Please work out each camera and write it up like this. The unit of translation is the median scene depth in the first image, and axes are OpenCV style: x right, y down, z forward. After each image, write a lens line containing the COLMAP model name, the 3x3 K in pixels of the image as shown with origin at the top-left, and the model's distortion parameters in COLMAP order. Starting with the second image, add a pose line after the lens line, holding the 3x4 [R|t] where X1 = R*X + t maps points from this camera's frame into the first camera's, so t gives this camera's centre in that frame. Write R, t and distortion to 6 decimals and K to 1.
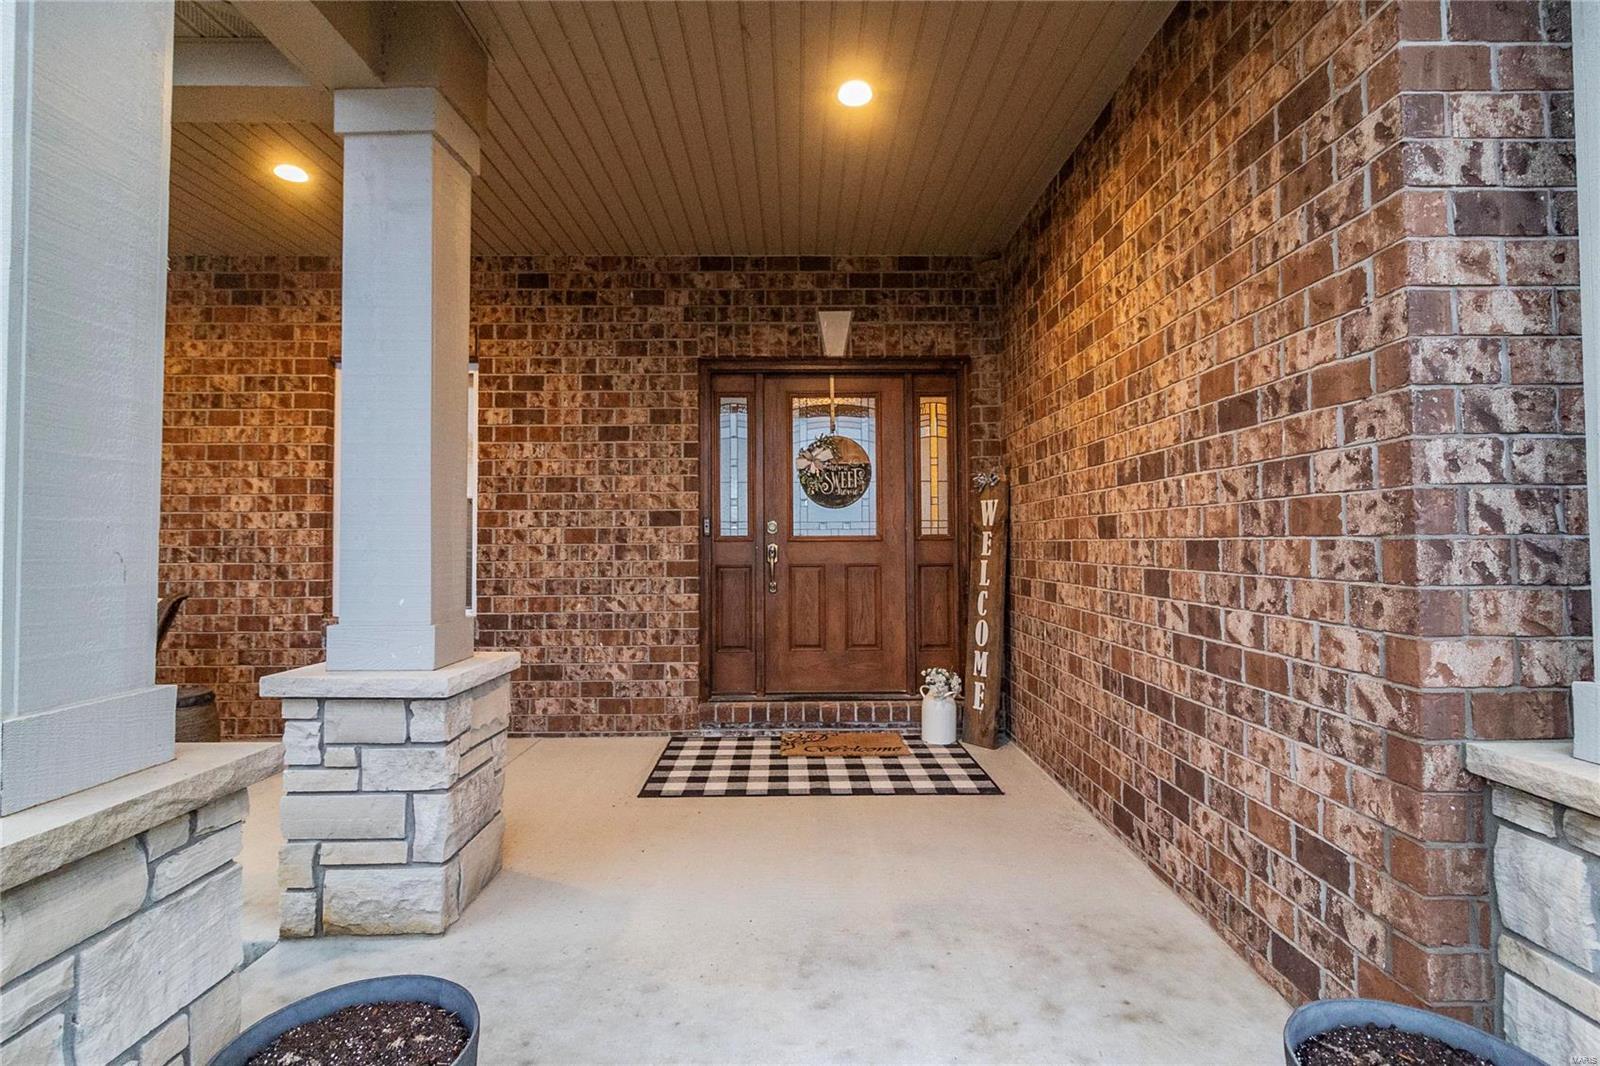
lens RADIAL K [[752.2, 0, 801.7], [0, 752.2, 519.8], [0, 0, 1]] dist [0.001998, 0.000828]
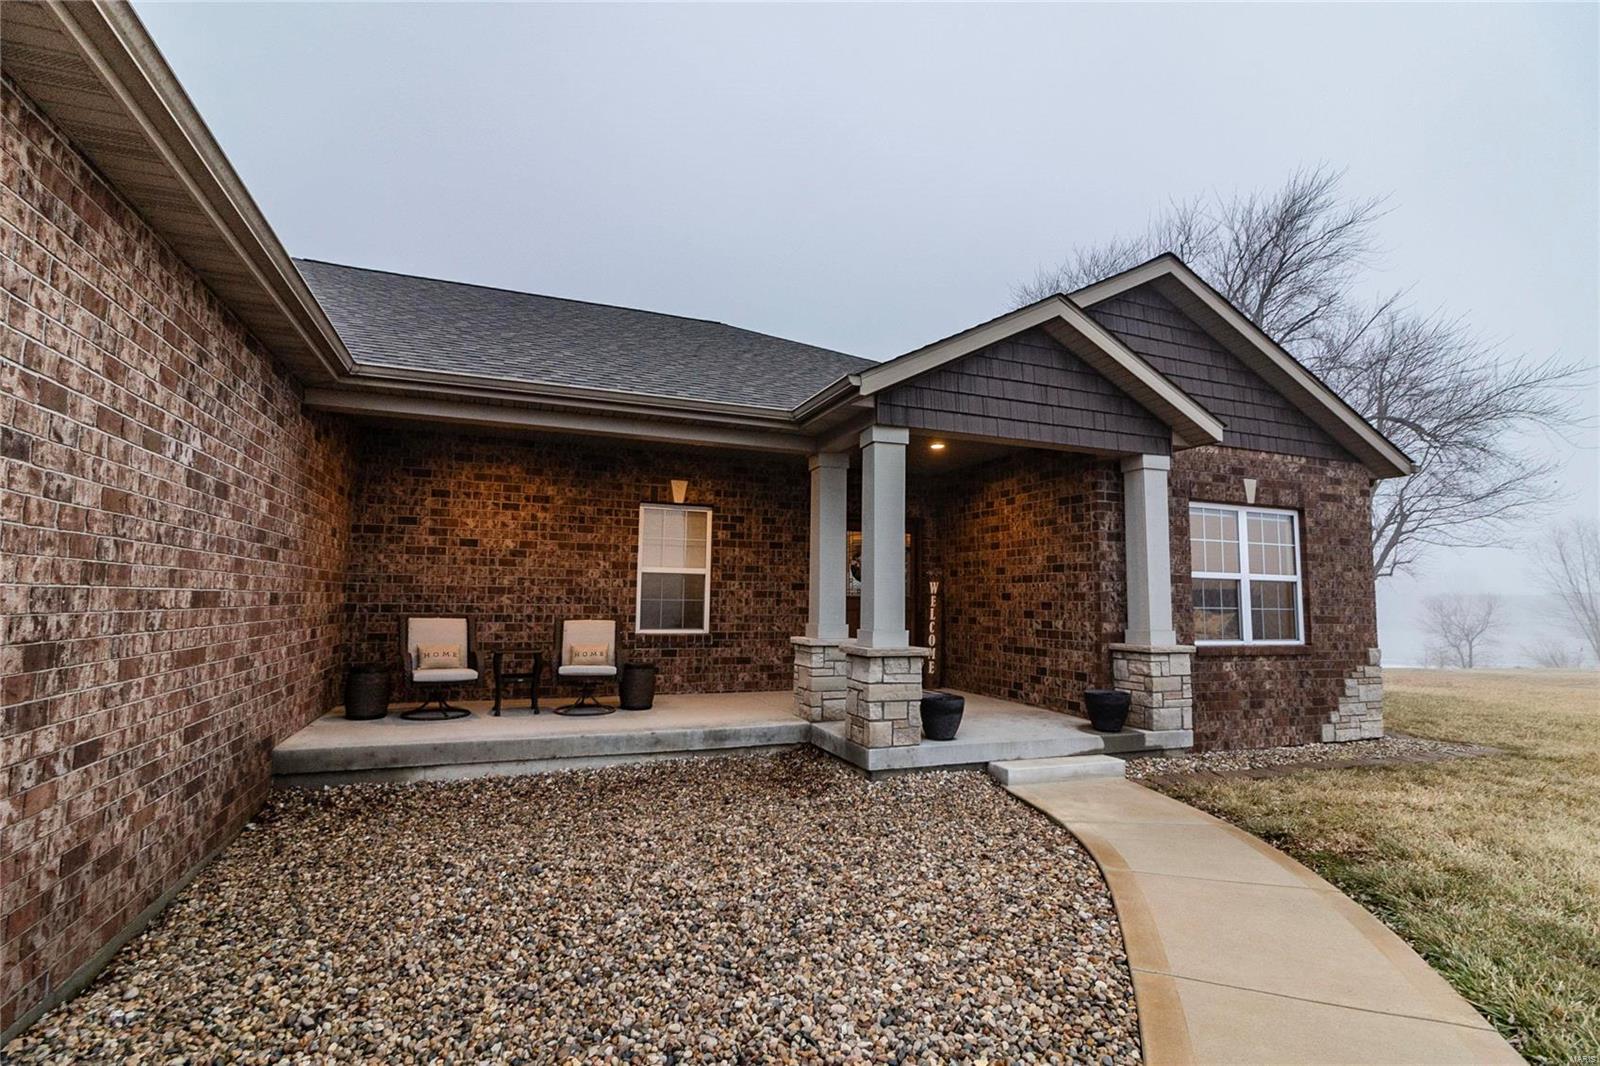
lens RADIAL K [[731.2, 0, 796.3], [0, 731.2, 532.2], [0, 0, 1]] dist [0.000887, 0.000147]
pose [[0.936332, 0.049704, 0.347580, -0.937368], [-0.028914, 0.997483, -0.064749, -0.022166], [-0.349924, 0.050576, 0.935412, -0.960032]]
